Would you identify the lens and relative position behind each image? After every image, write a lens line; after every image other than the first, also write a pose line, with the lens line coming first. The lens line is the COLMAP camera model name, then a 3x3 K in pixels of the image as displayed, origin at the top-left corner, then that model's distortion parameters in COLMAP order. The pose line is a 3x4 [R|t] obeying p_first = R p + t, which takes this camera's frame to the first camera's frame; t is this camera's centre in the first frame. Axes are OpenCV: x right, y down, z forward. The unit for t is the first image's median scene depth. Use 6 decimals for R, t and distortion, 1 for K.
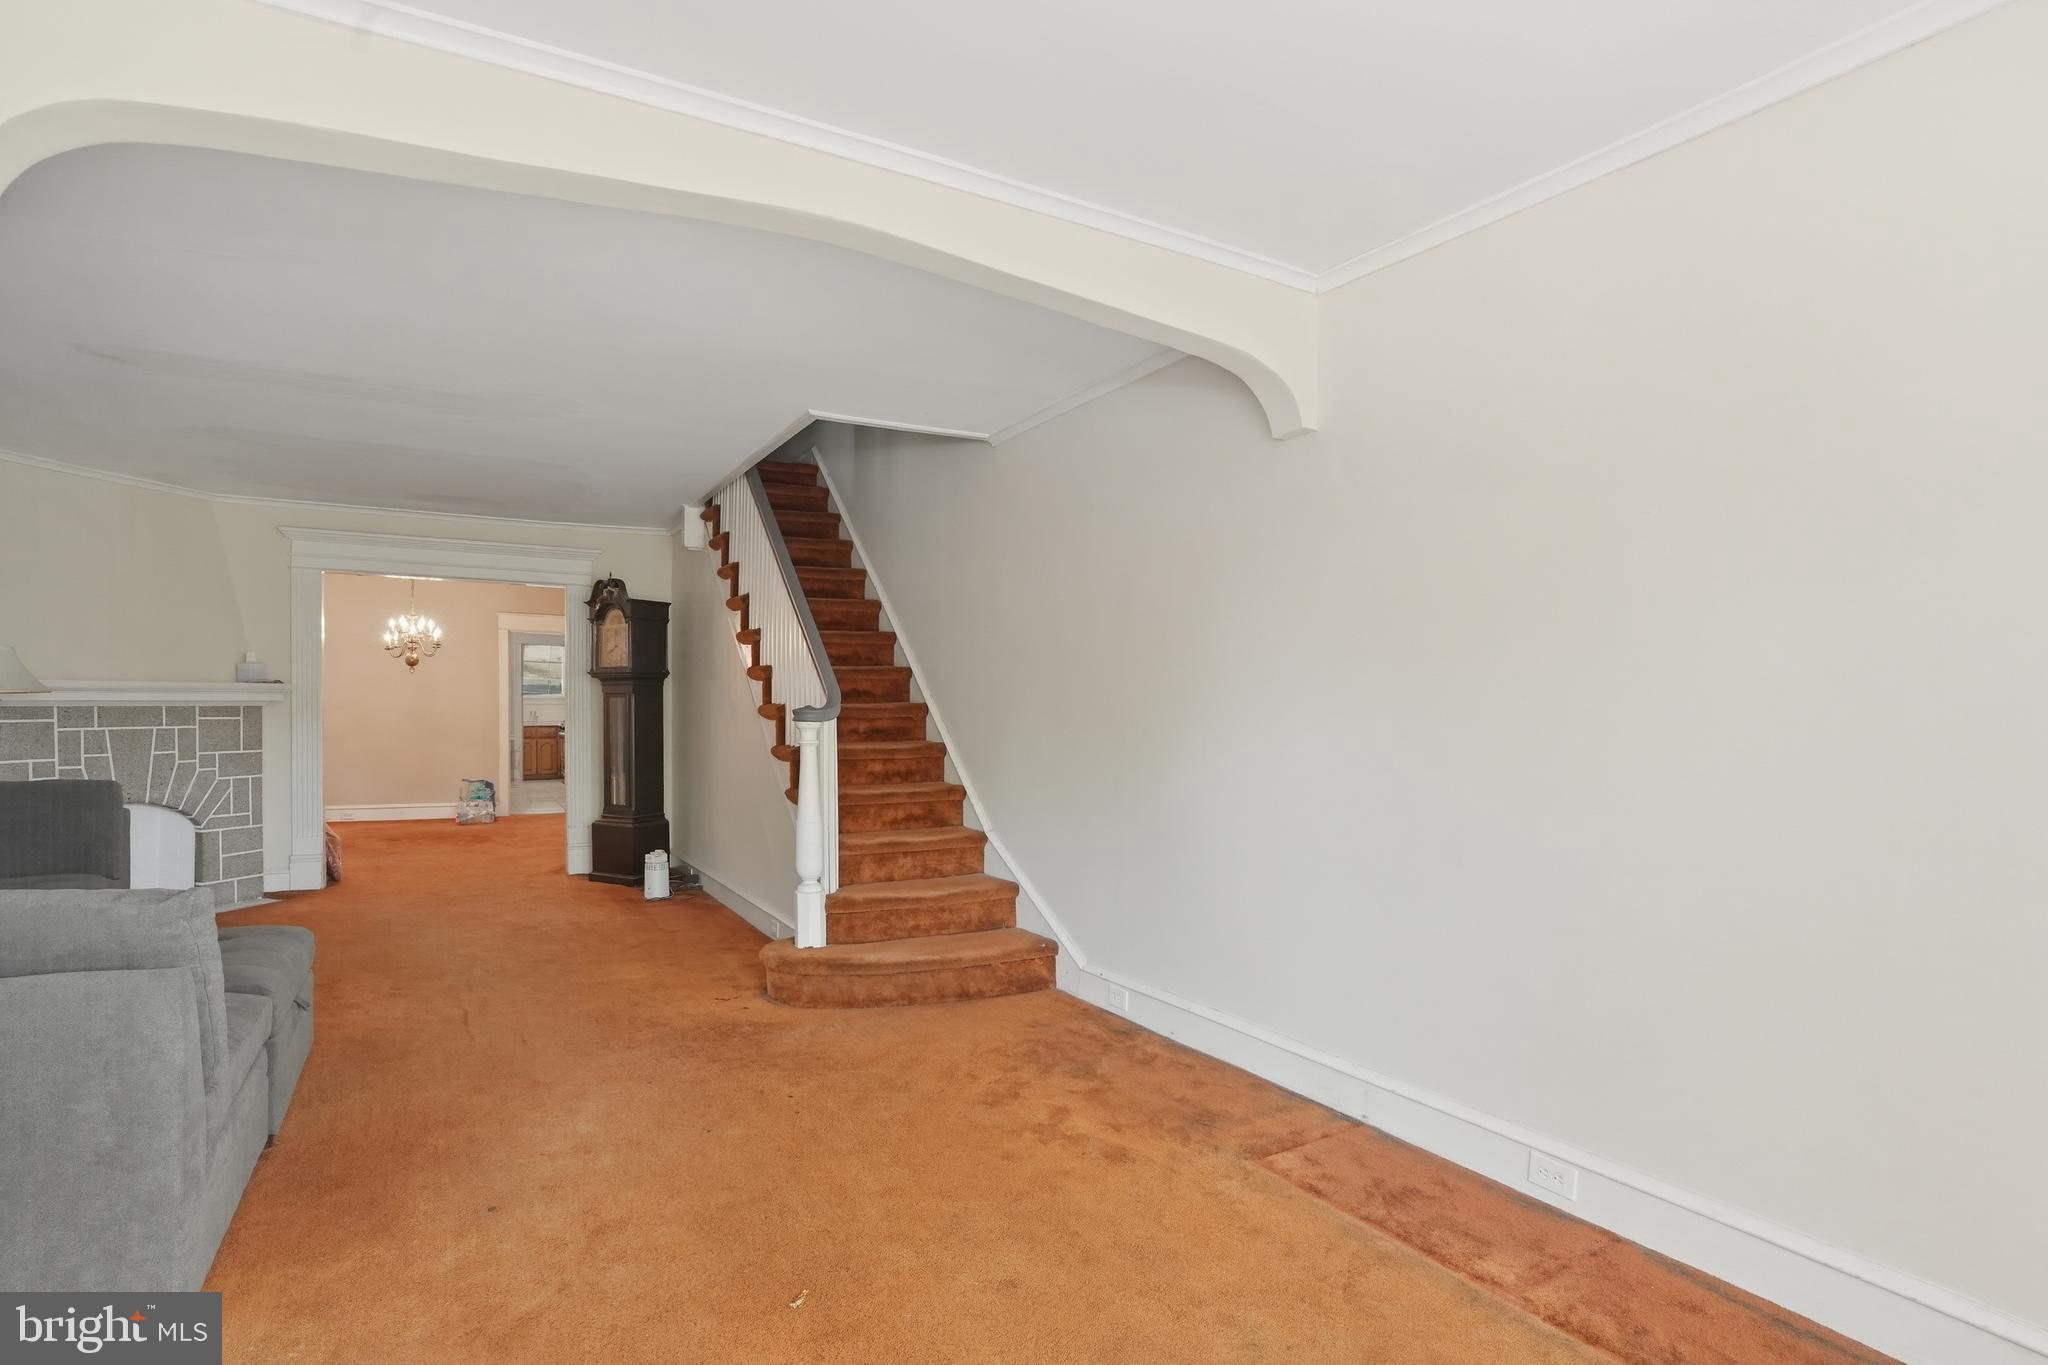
lens RADIAL K [[992.2, 0, 1014.0], [0, 992.2, 701.3], [0, 0, 1]] dist [-0.075556, 0.036658]
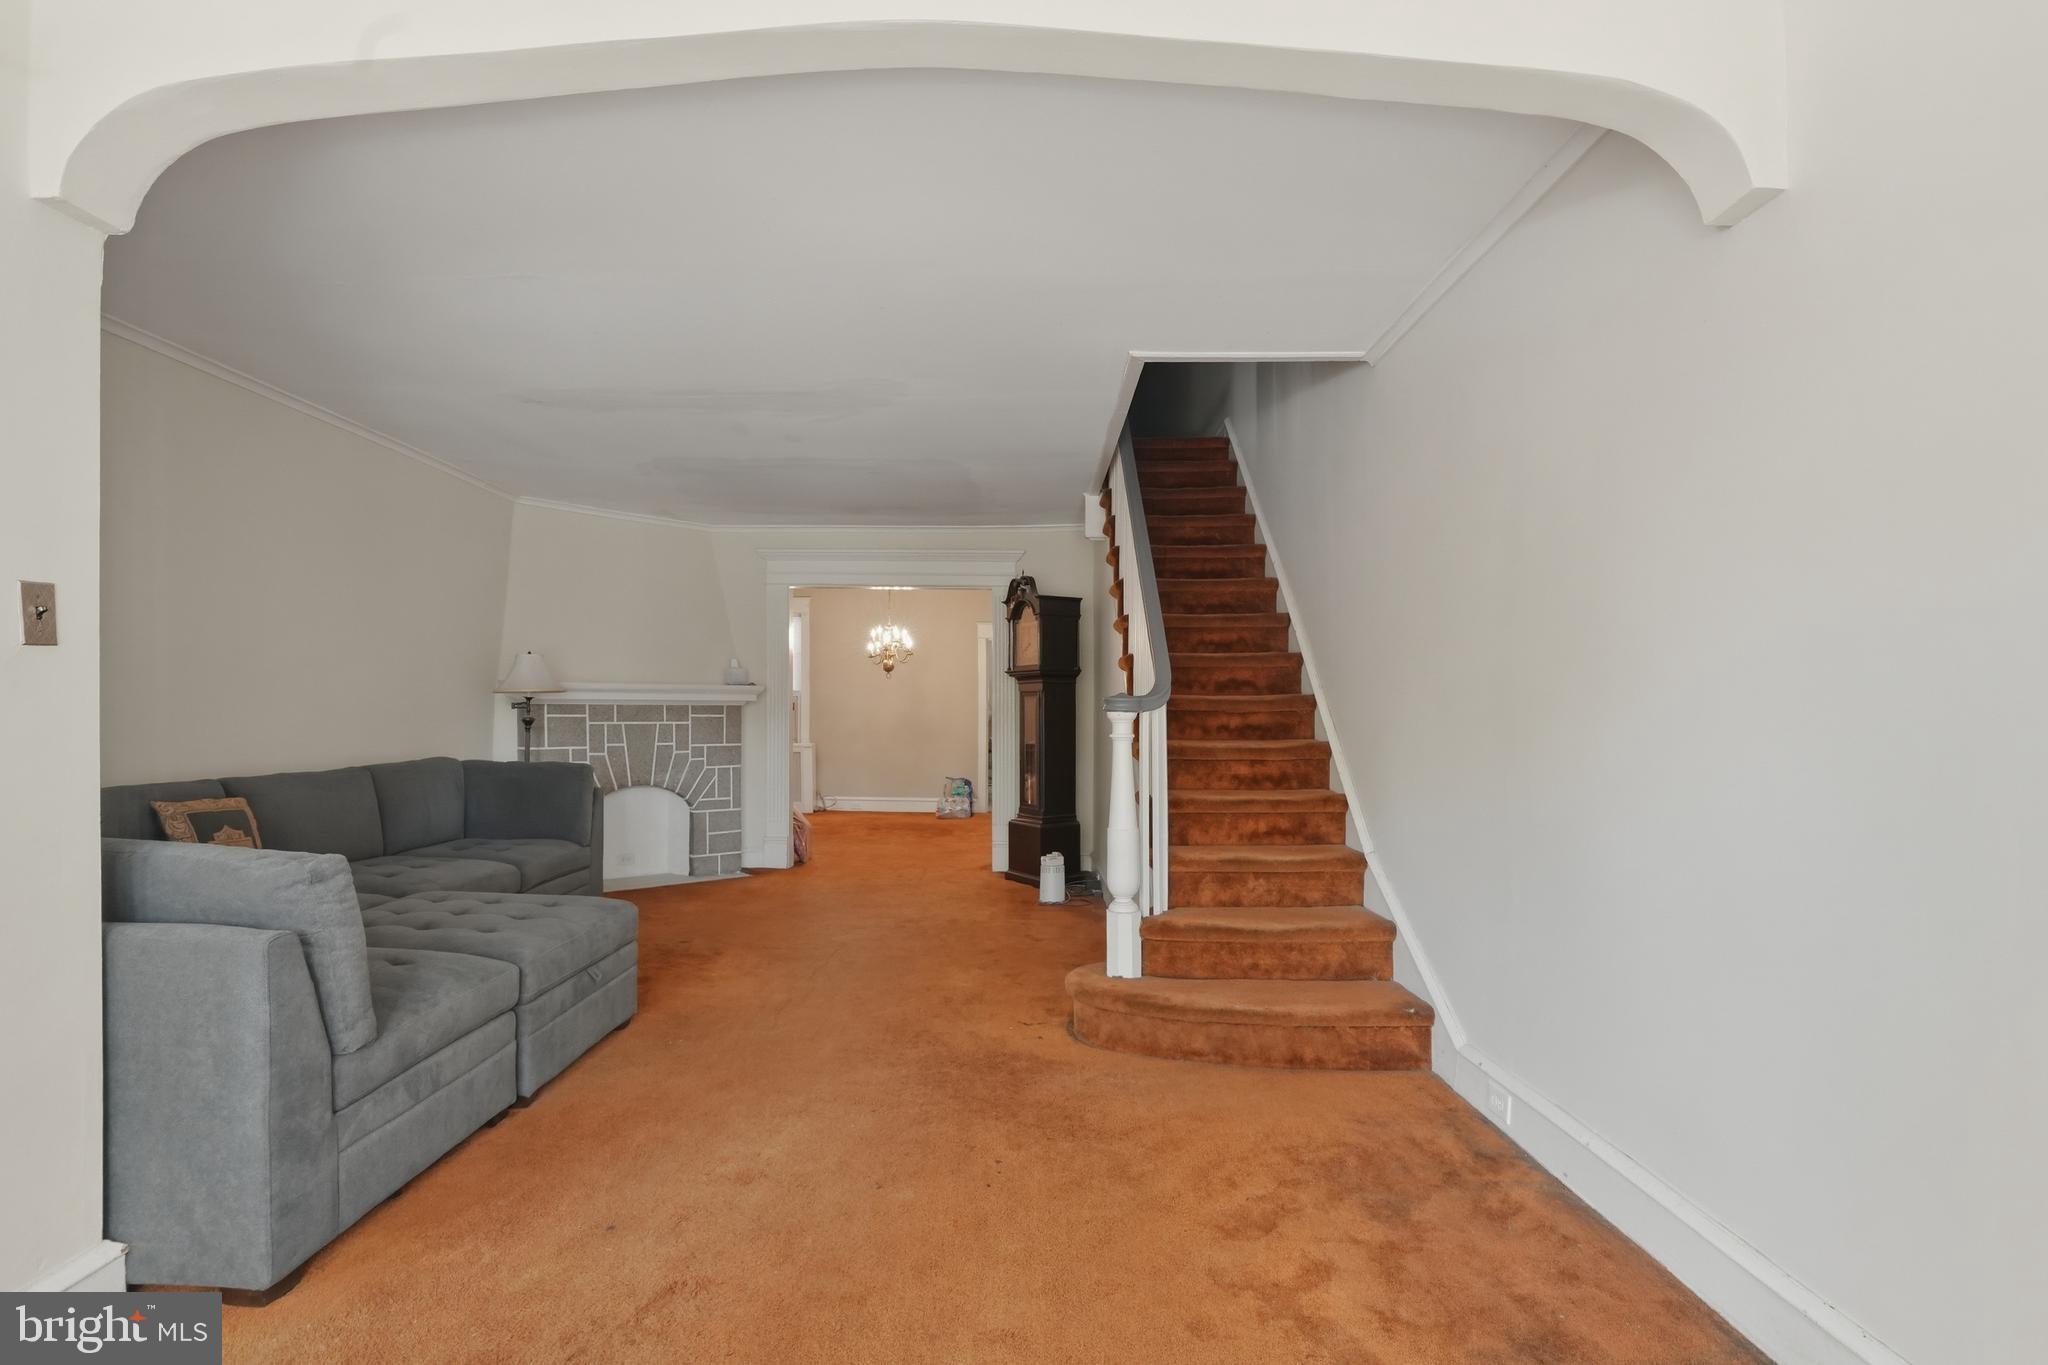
lens RADIAL K [[992.2, 0, 1014.0], [0, 992.2, 701.3], [0, 0, 1]] dist [-0.075556, 0.036658]
pose [[0.869233, -0.007606, -0.494344, 0.120859], [0.003243, 0.999948, -0.009683, 0.017504], [0.494392, 0.006813, 0.869212, 0.188005]]
